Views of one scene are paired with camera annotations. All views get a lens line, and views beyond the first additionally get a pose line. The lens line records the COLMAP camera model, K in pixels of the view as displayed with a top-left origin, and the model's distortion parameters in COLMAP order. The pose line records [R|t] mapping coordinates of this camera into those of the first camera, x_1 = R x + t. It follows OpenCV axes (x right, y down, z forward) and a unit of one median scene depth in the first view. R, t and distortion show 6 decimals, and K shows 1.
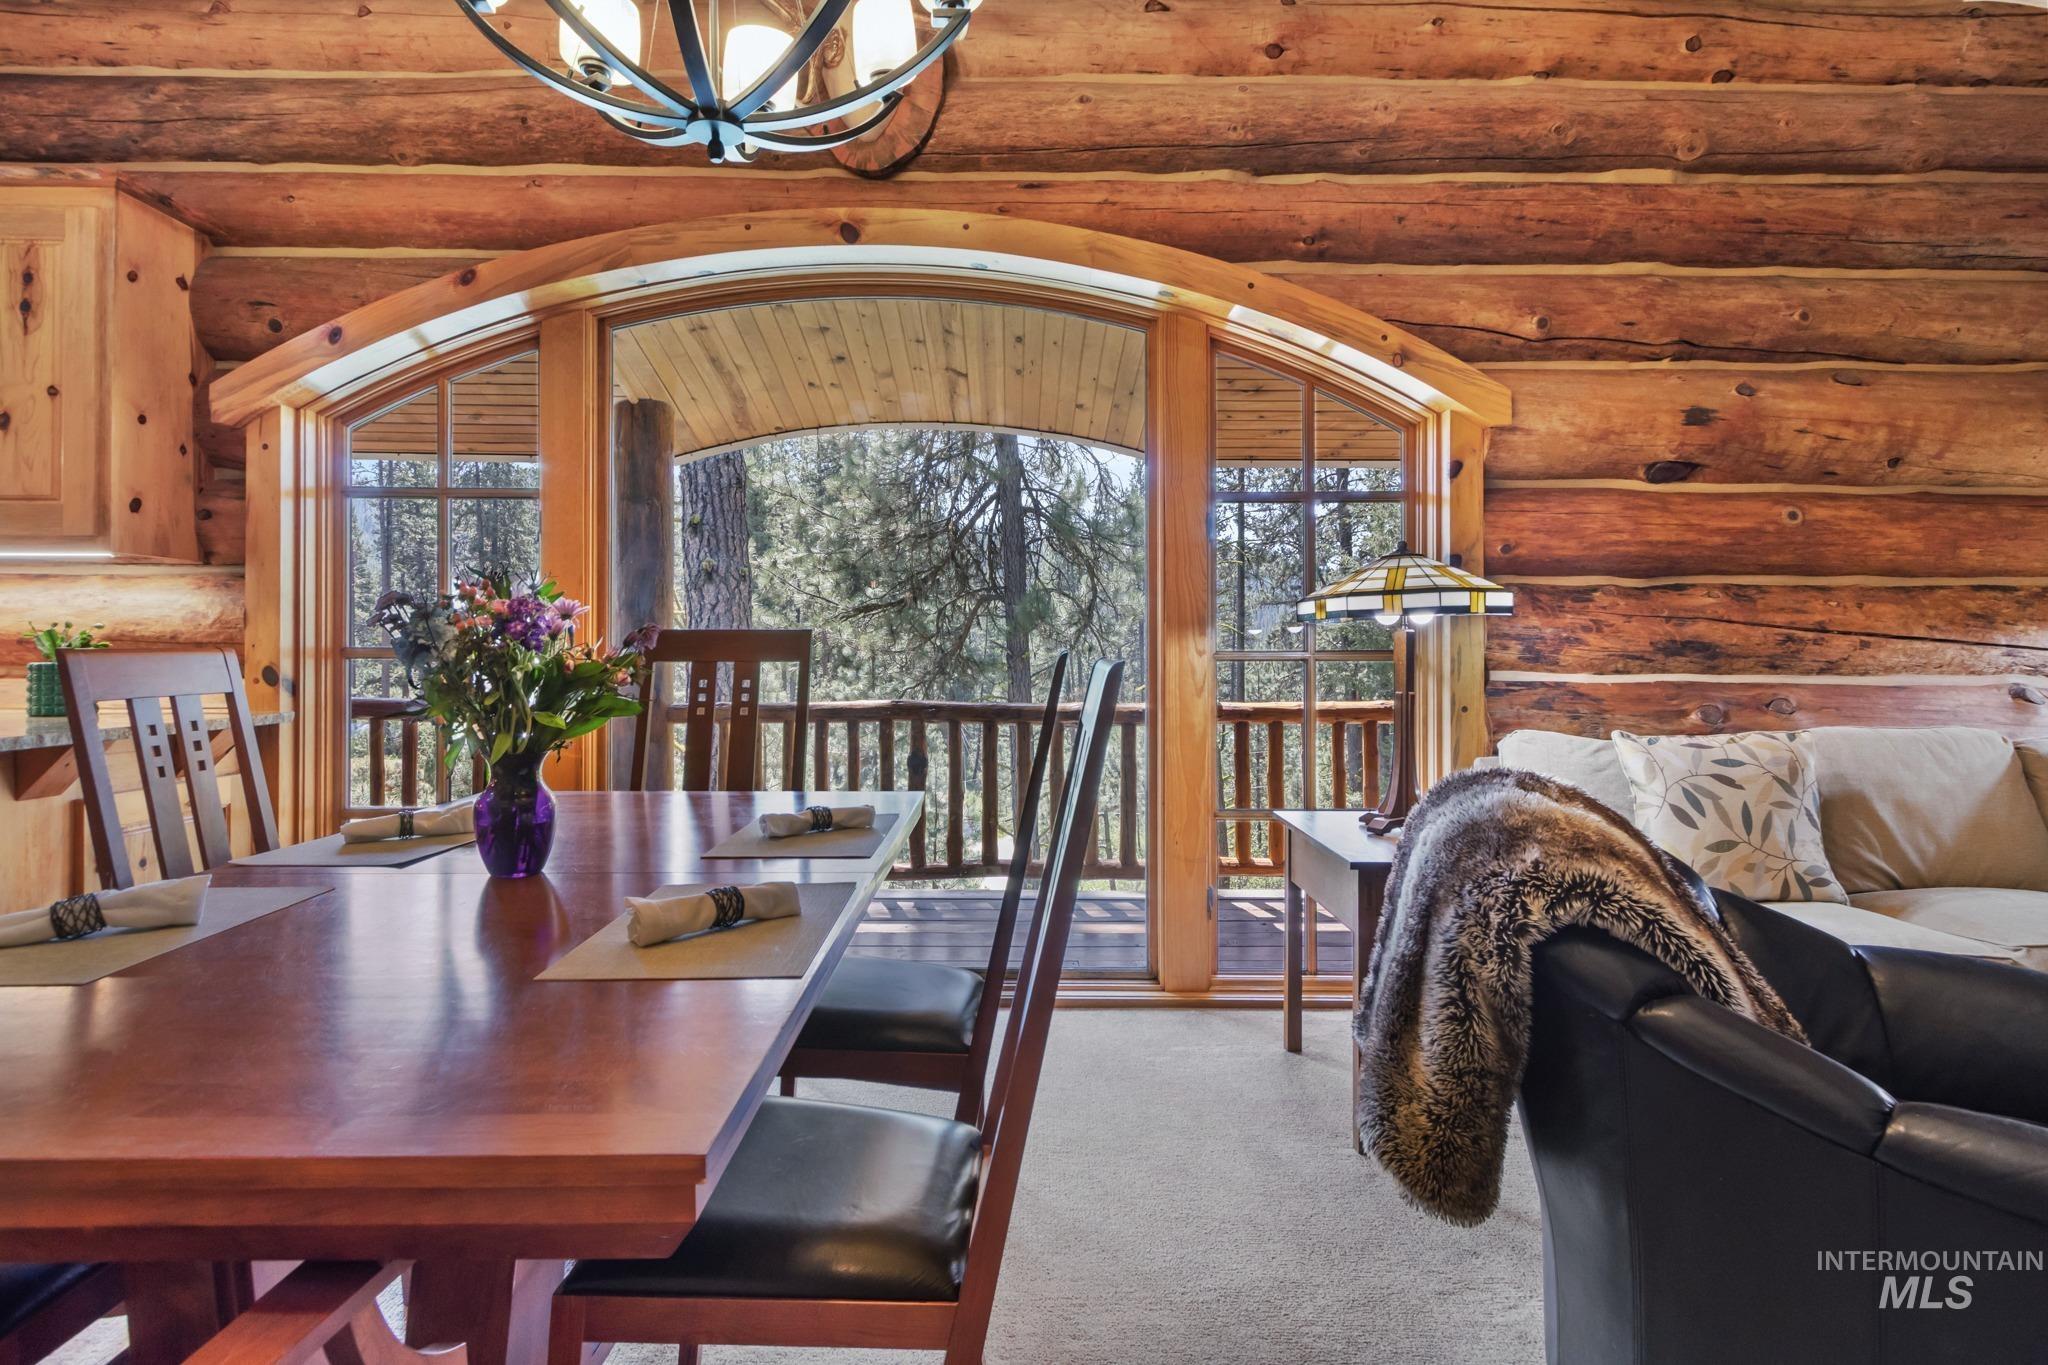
lens RADIAL K [[1026.6, 0, 1031.8], [0, 1026.6, 638.2], [0, 0, 1]] dist [0.010042, -0.005157]
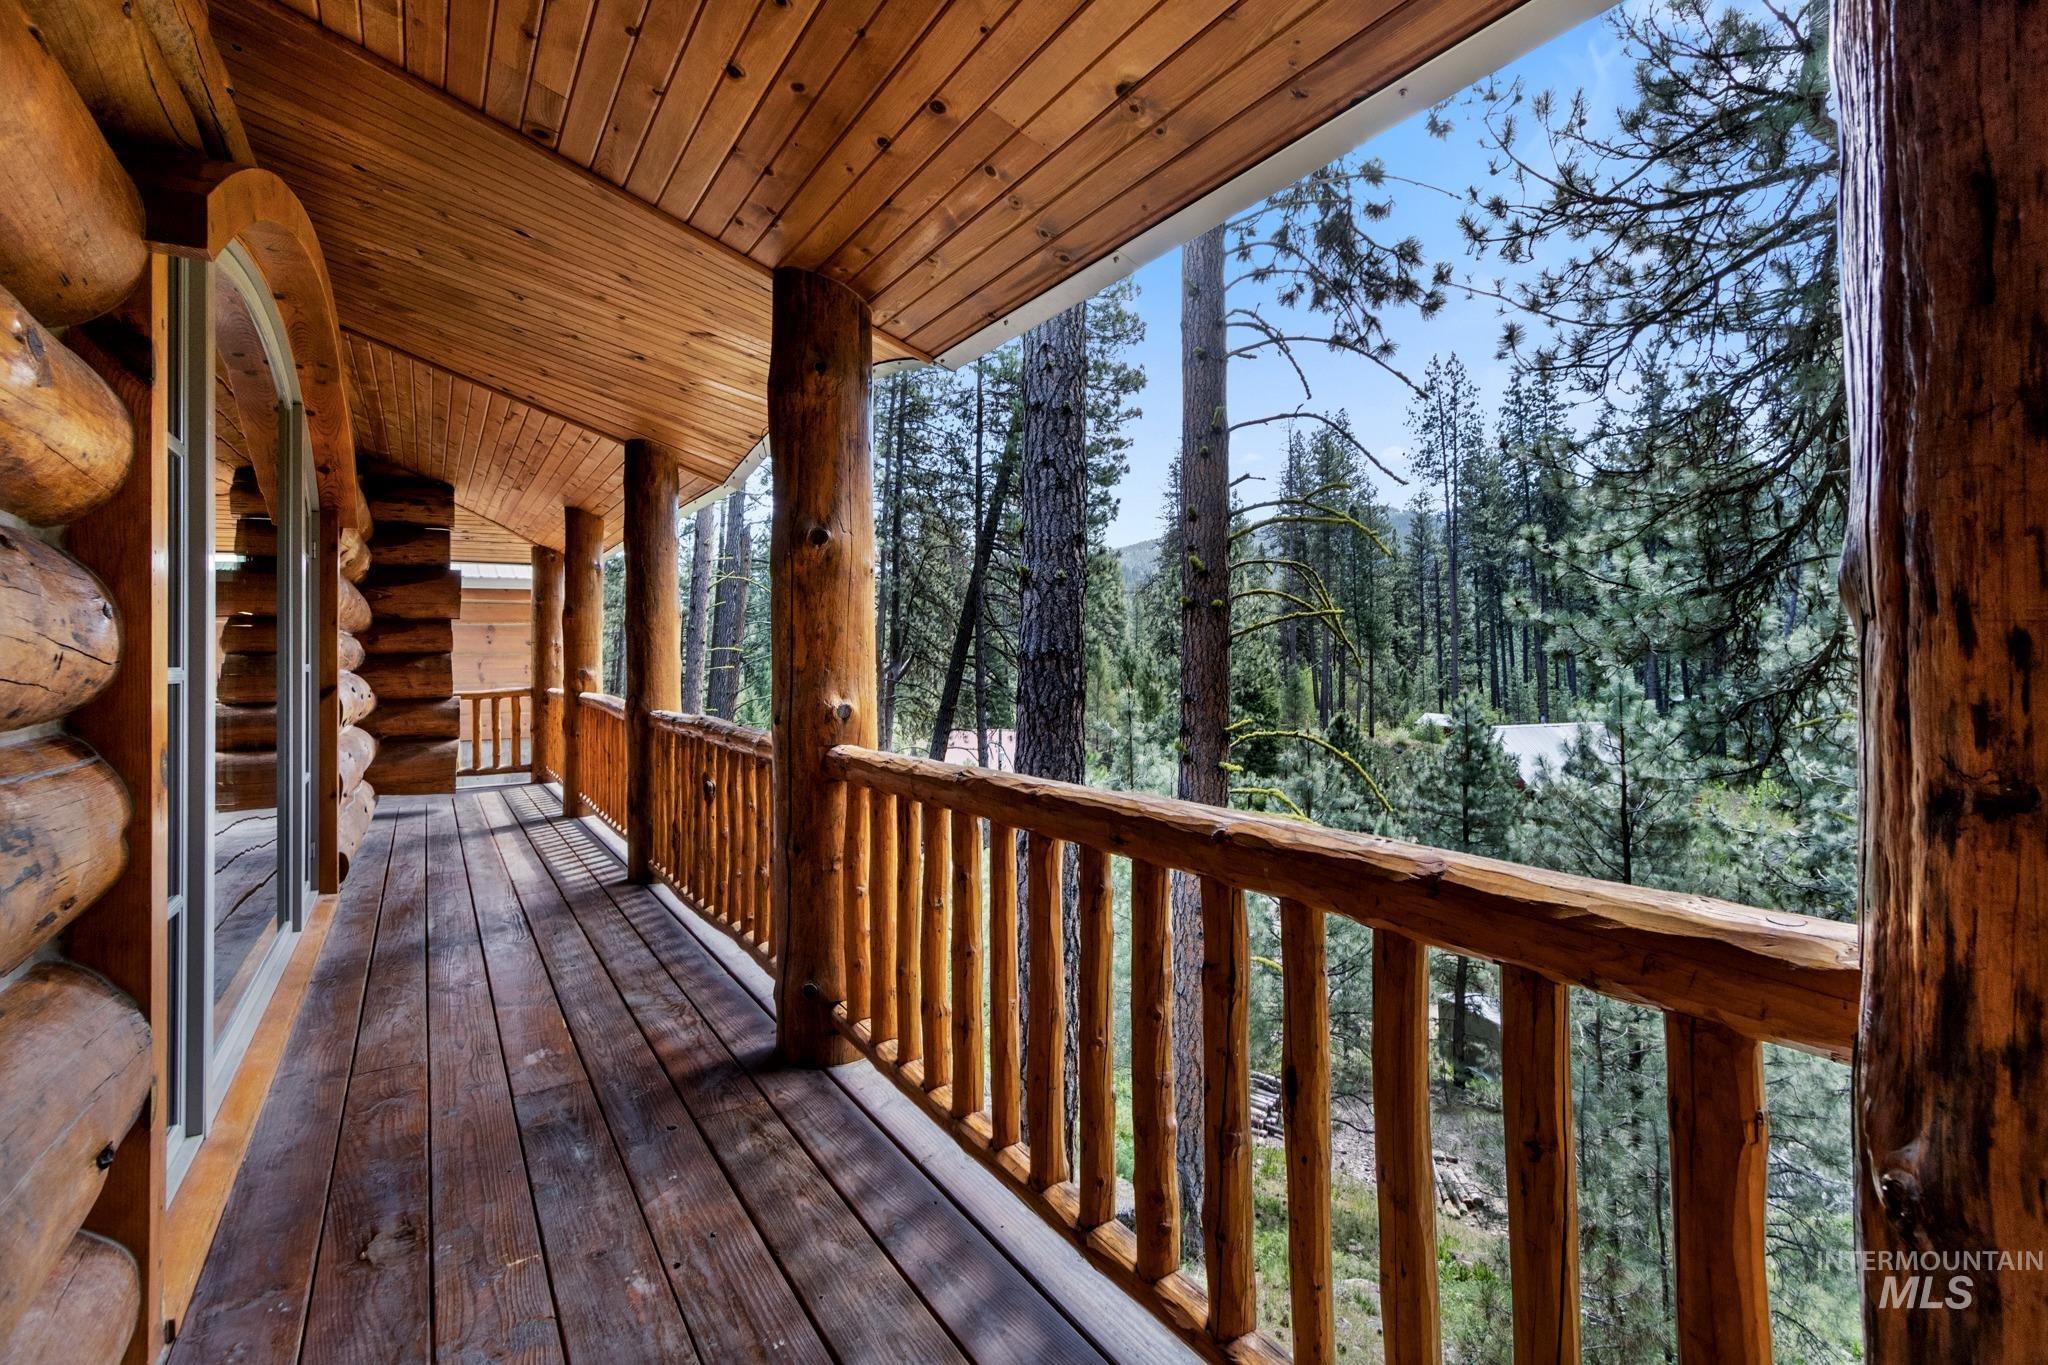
lens RADIAL K [[950.1, 0, 1008.2], [0, 950.1, 649.4], [0, 0, 1]] dist [0.006636, -0.001203]
pose [[0.512179, -0.010135, -0.858819, 1.118614], [0.019764, 0.999805, -0.000012, 0.009232], [0.858651, -0.016968, 0.512279, 1.233768]]
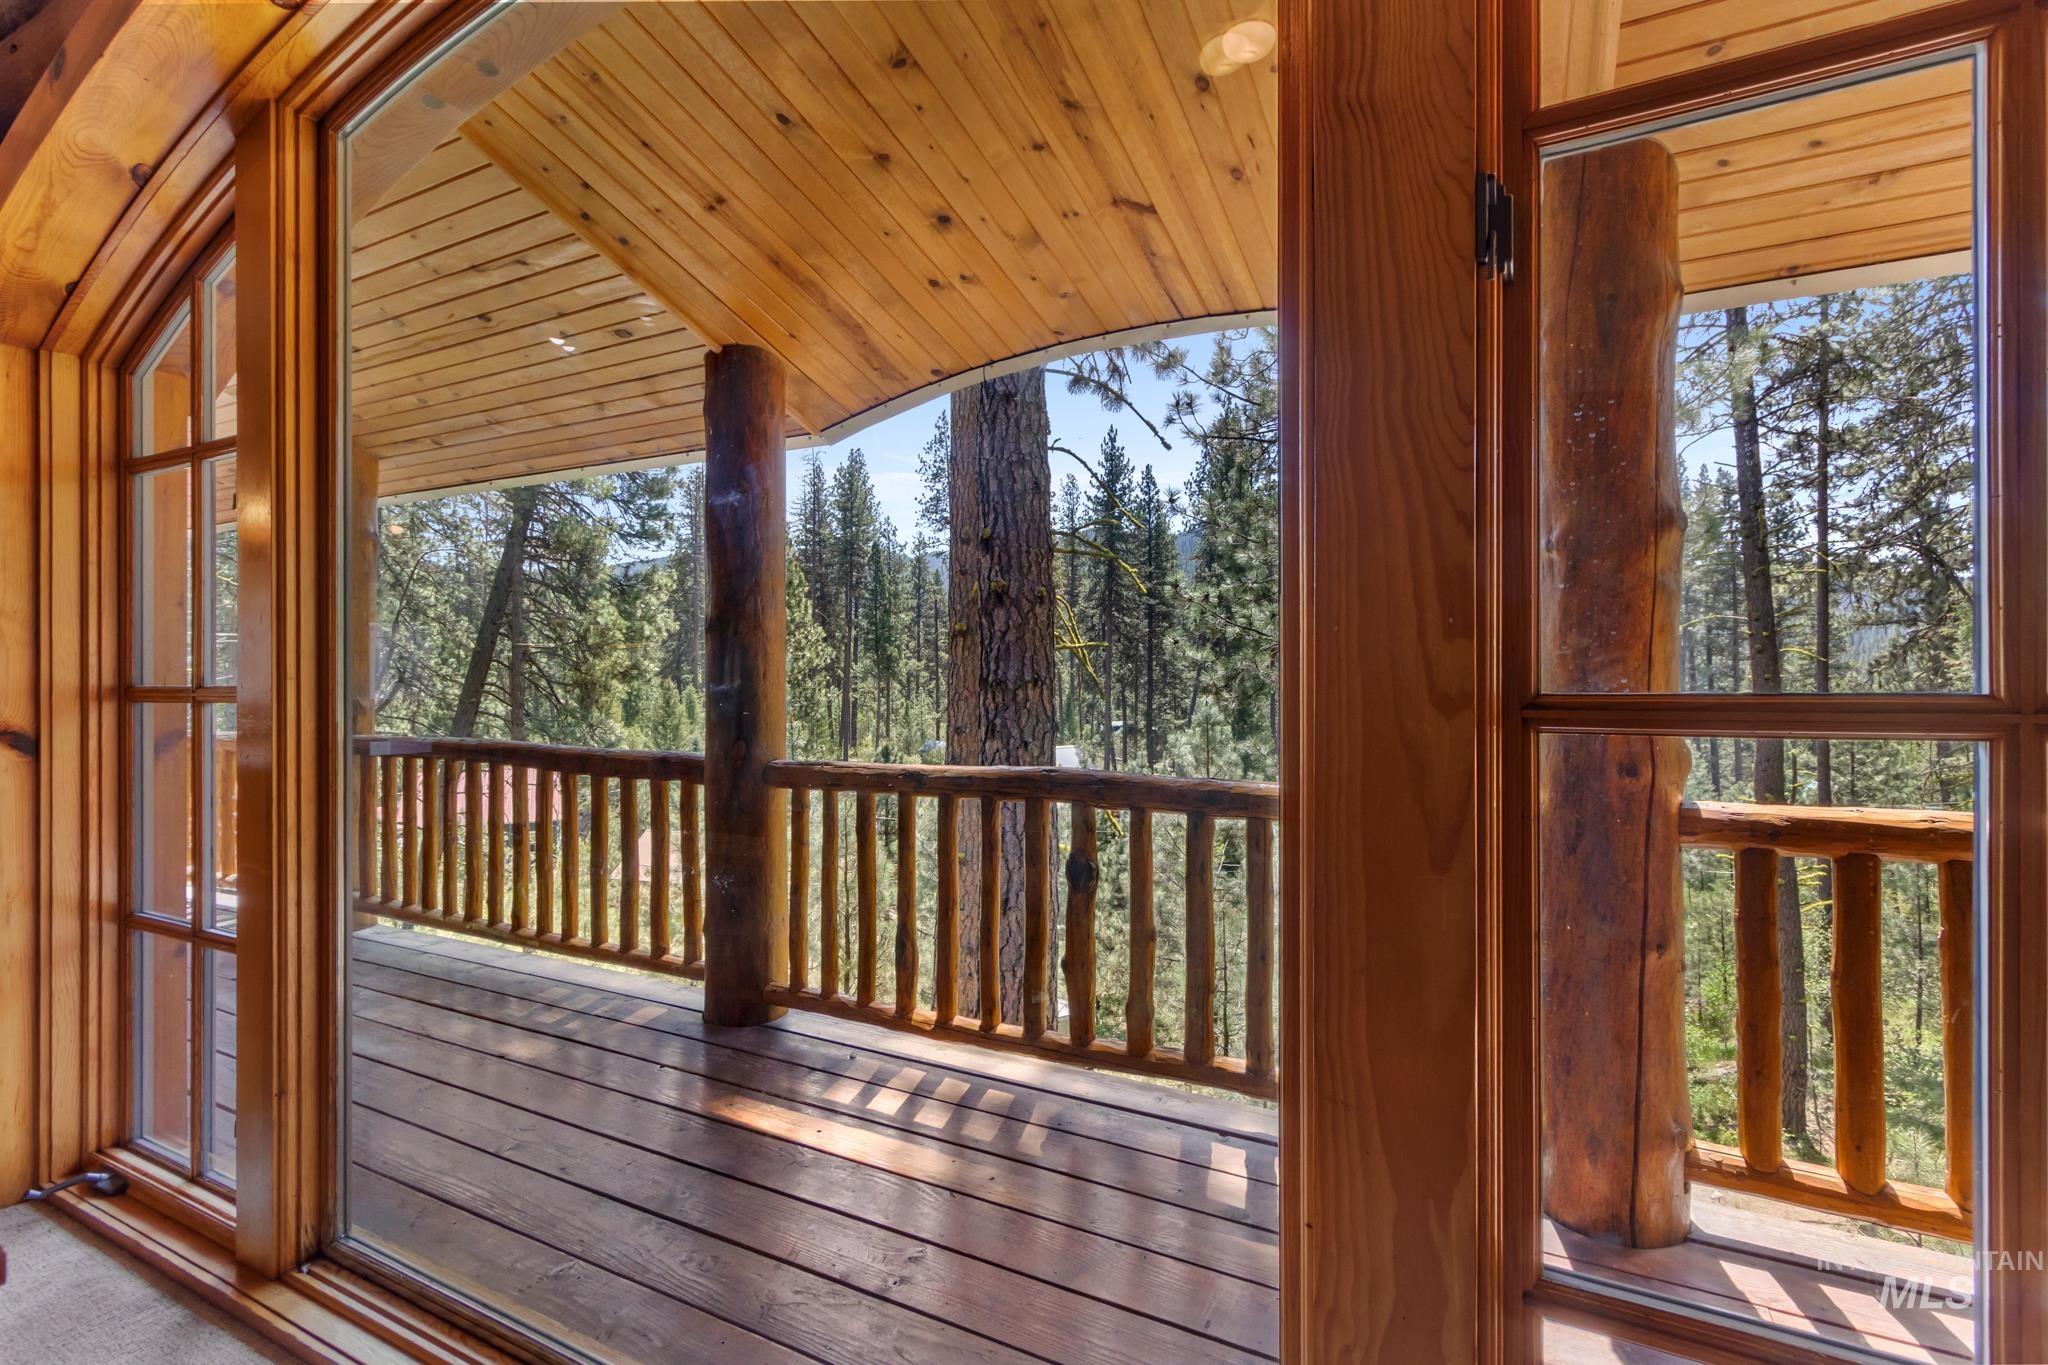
lens RADIAL K [[950.1, 0, 1015.6], [0, 950.1, 683.9], [0, 0, 1]] dist [0.006636, -0.001203]
pose [[0.875763, 0.000043, -0.482742, 0.190936], [0.006153, 0.999918, 0.011250, 0.003469], [0.482703, -0.012823, 0.875690, 0.752478]]
